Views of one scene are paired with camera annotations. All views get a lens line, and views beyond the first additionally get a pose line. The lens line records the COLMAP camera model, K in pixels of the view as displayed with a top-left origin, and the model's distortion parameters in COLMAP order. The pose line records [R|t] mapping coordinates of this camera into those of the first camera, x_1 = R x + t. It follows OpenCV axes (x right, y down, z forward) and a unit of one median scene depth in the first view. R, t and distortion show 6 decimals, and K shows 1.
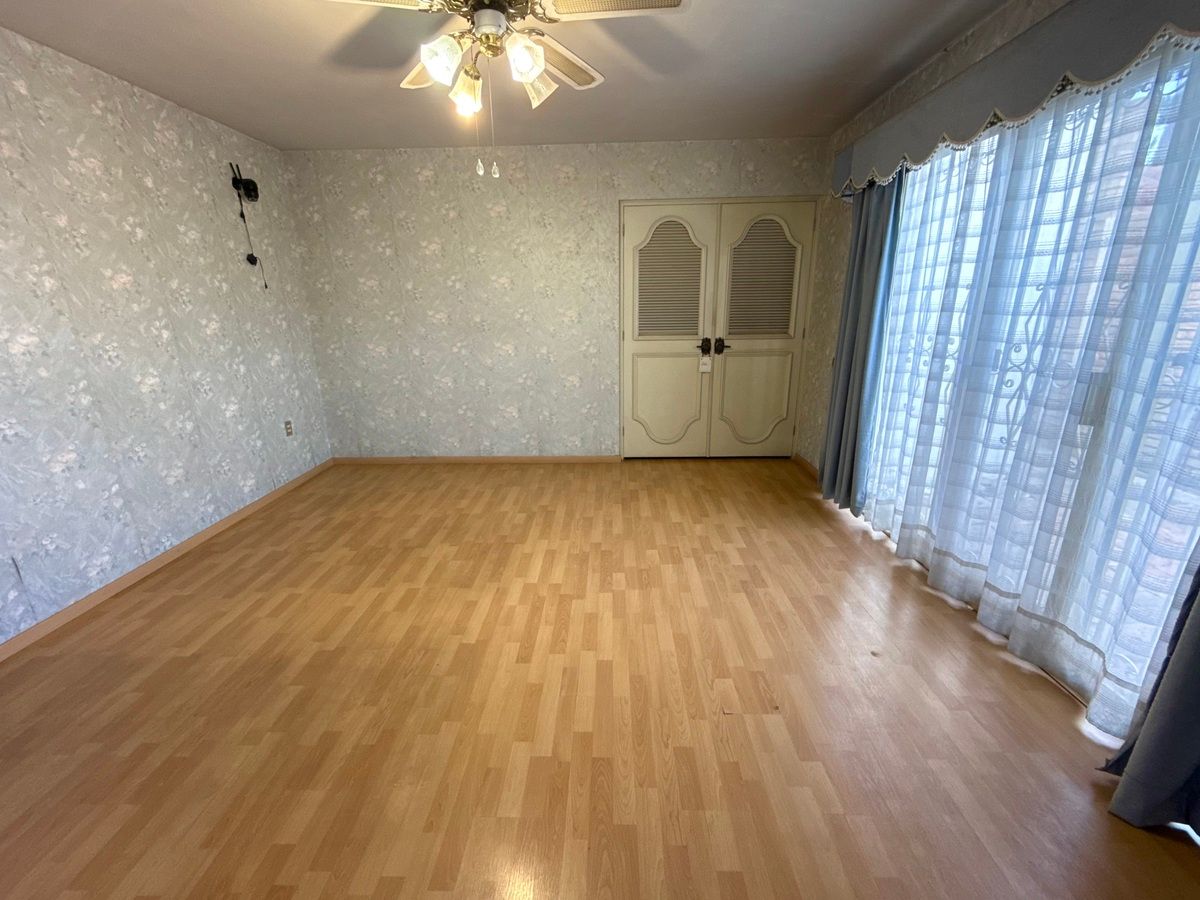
lens RADIAL K [[478.7, 0, 600.9], [0, 478.7, 446.5], [0, 0, 1]] dist [0.001610, -0.000202]
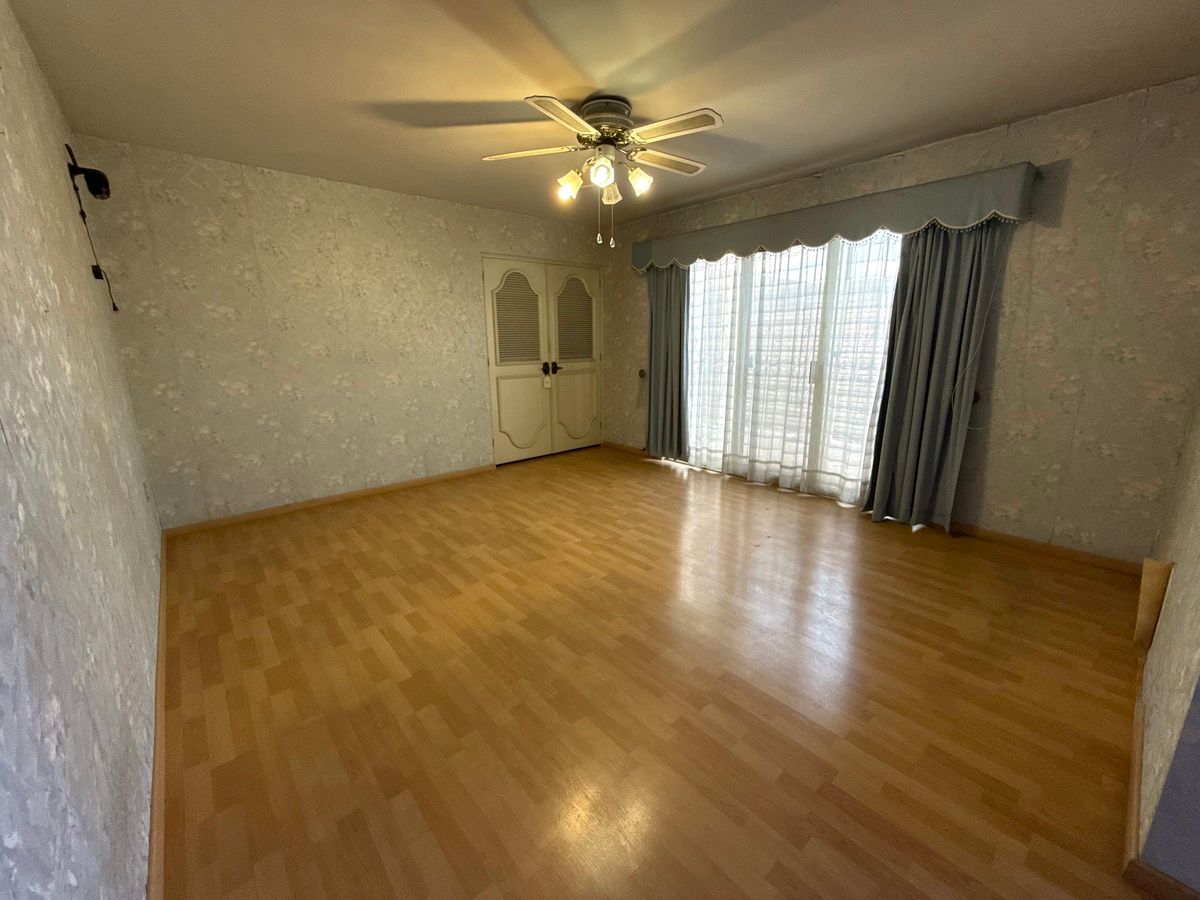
lens RADIAL K [[474.6, 0, 553.9], [0, 474.6, 455.0], [0, 0, 1]] dist [0.006495, 0.000071]
pose [[0.764547, -0.148677, 0.627187, -0.653905], [0.186049, 0.982521, 0.006115, 0.020740], [-0.617134, 0.112012, 0.778845, 0.000105]]
